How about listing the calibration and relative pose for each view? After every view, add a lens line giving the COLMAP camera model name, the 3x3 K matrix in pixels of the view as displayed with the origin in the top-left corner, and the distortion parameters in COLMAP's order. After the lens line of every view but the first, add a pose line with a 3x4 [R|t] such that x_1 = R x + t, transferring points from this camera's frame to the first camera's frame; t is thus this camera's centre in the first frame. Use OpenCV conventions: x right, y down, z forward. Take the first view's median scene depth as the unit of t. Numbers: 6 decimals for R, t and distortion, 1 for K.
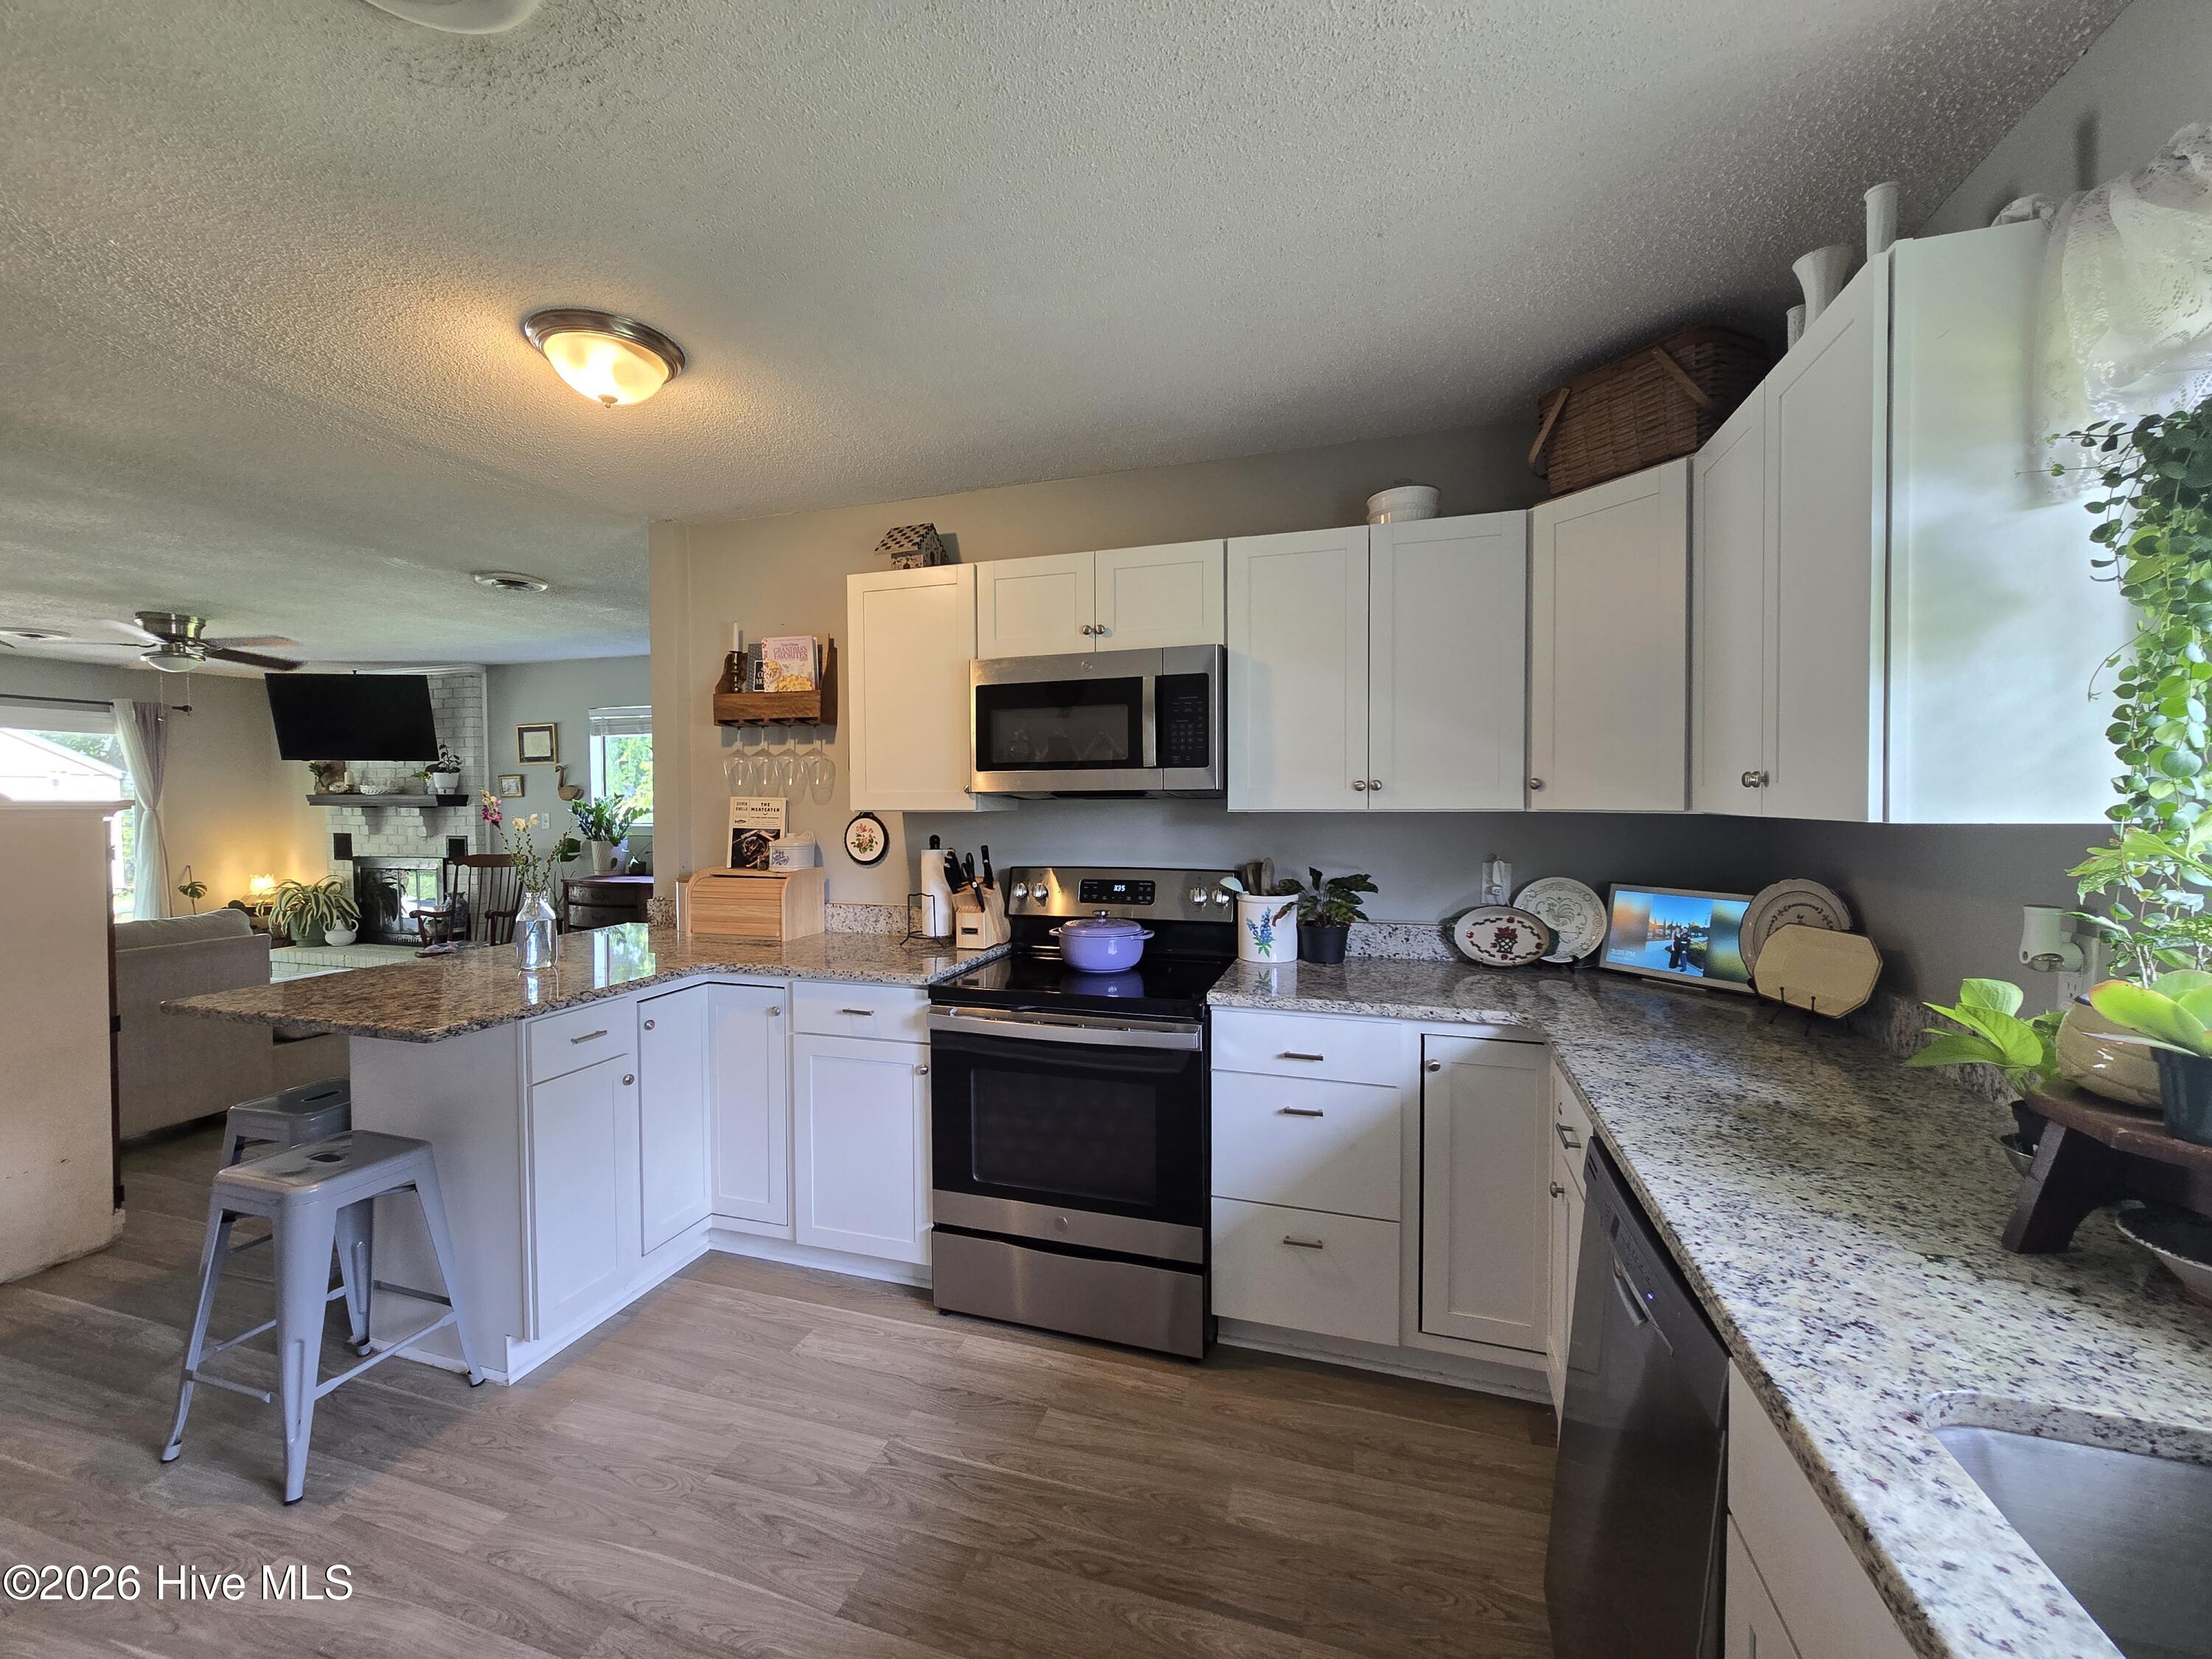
lens RADIAL K [[903.4, 0, 1094.0], [0, 903.4, 820.7], [0, 0, 1]] dist [-0.007881, -0.000374]
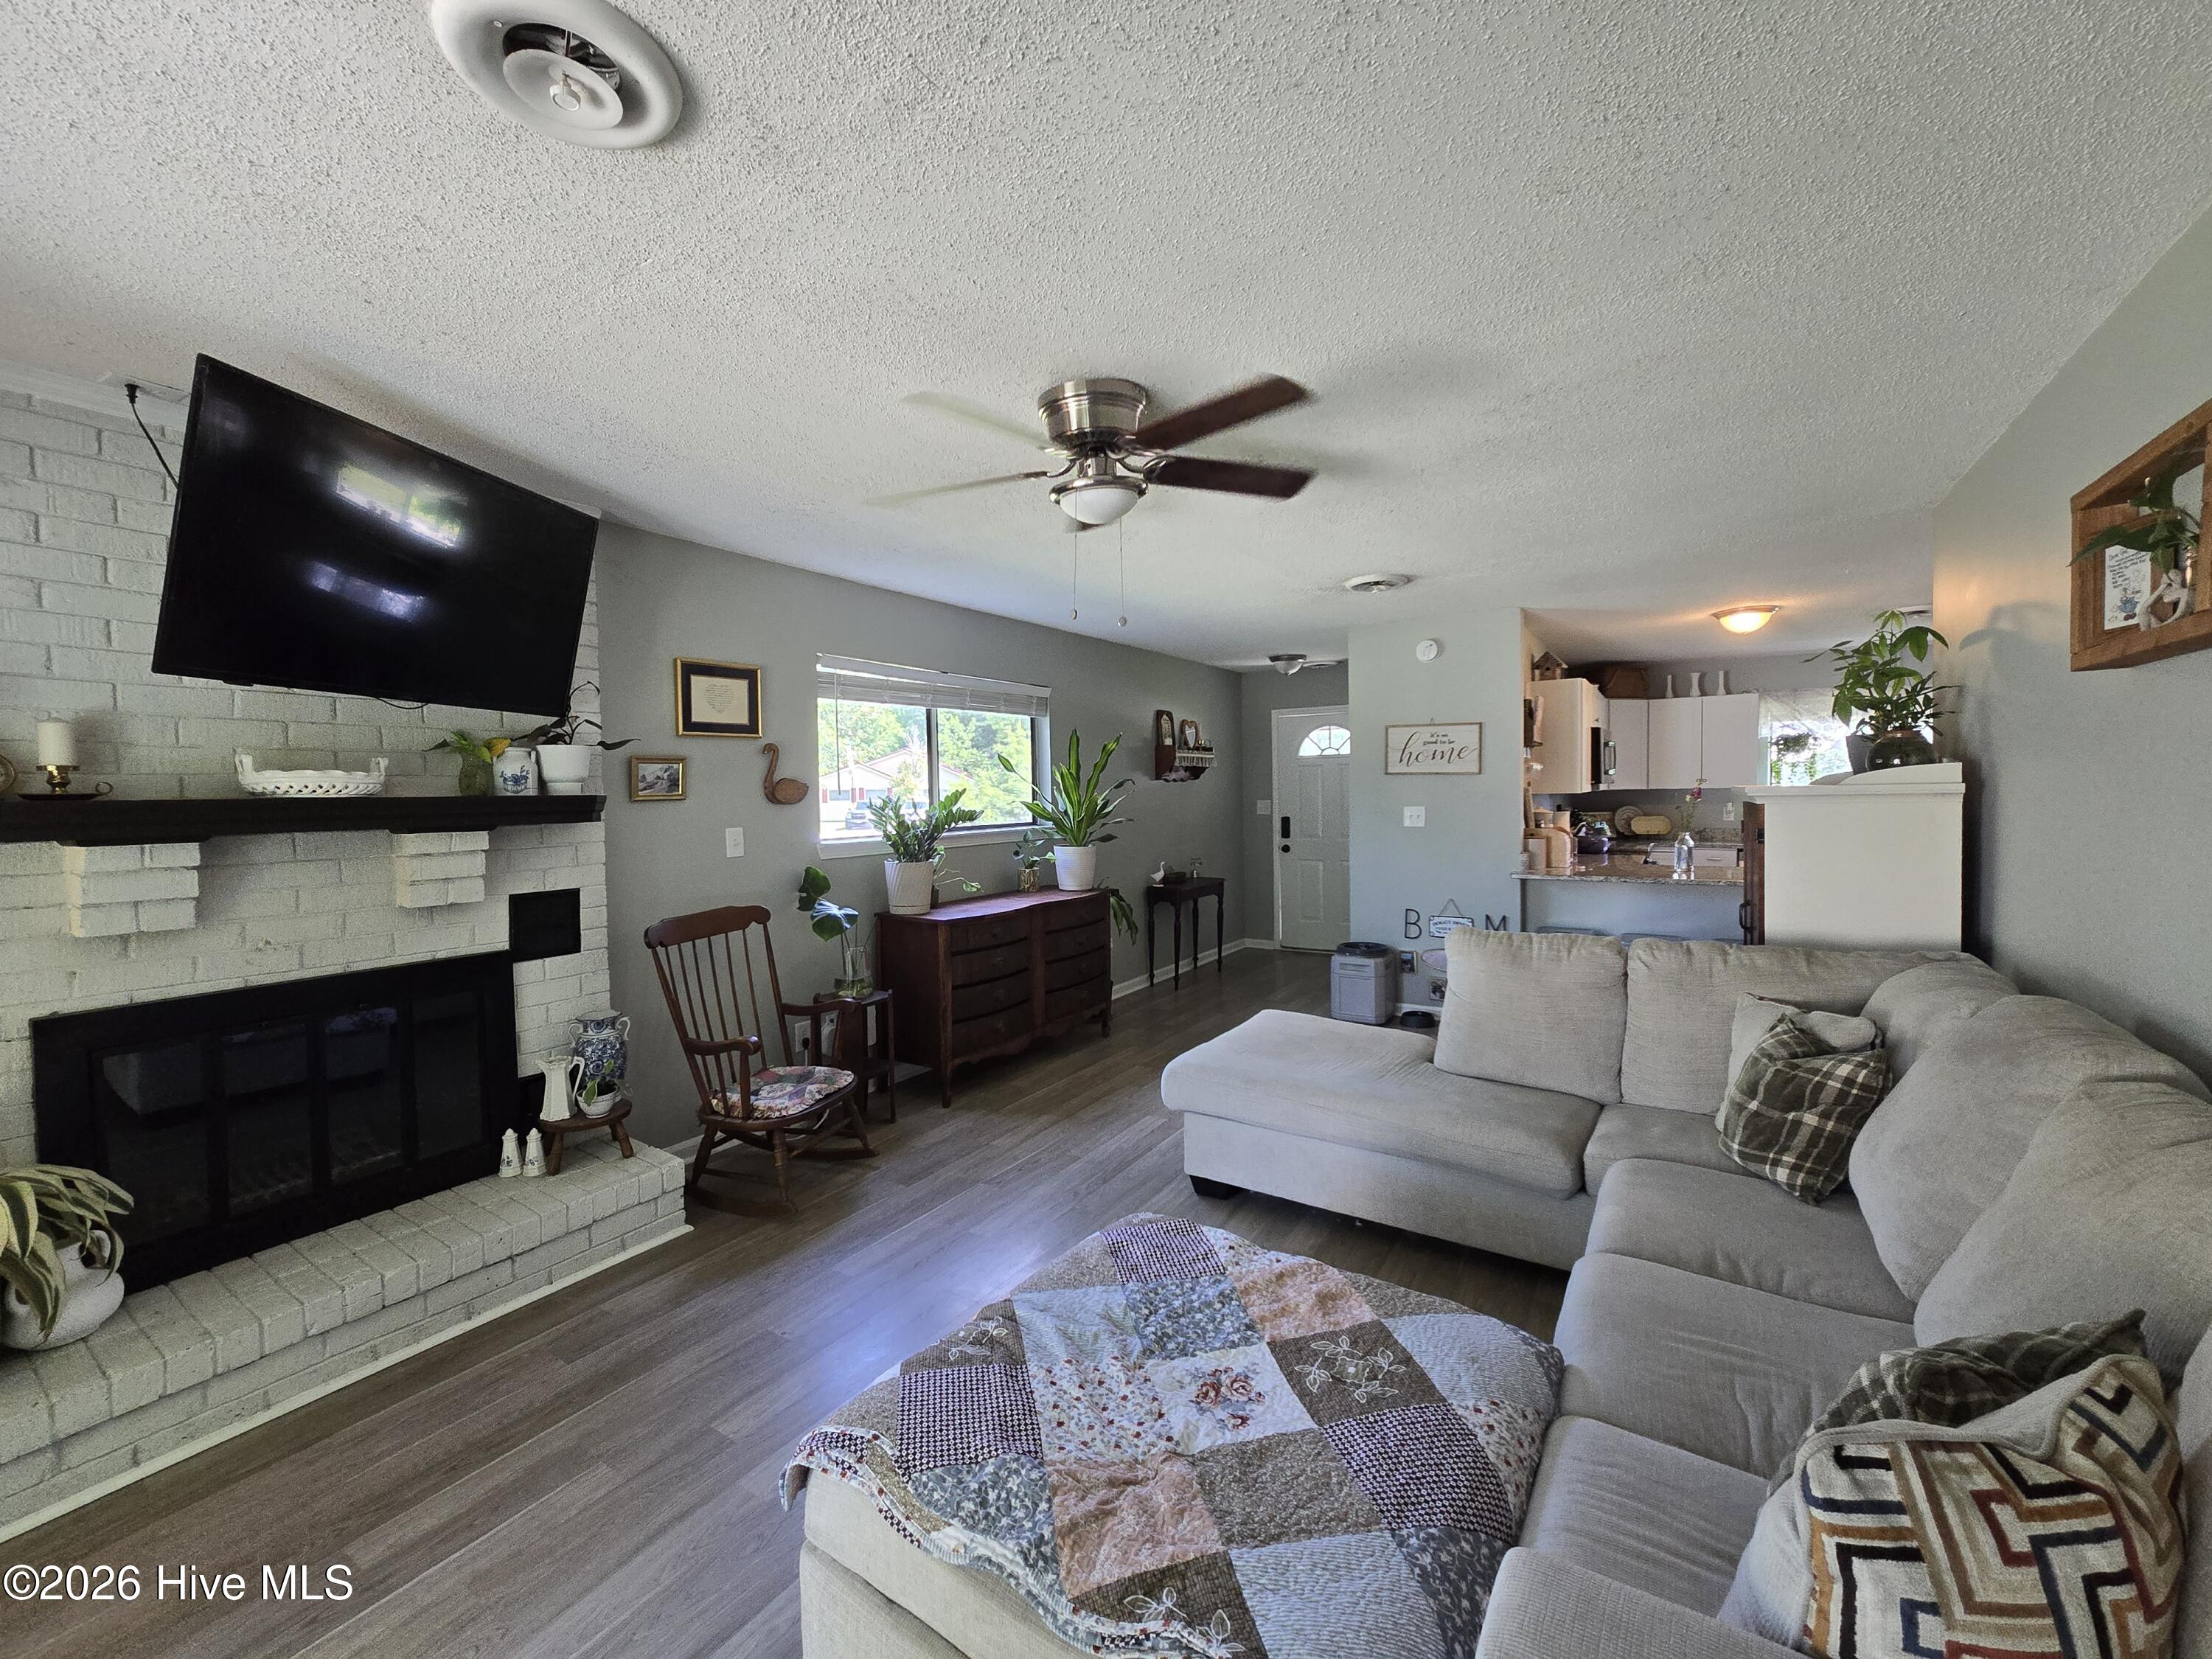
lens RADIAL K [[903.4, 0, 1094.0], [0, 903.4, 820.7], [0, 0, 1]] dist [-0.007881, -0.000374]
pose [[0.261964, -0.035903, 0.964410, -2.934387], [0.037080, 0.998944, 0.027117, -0.054039], [-0.964365, 0.028656, 0.263018, 1.759084]]
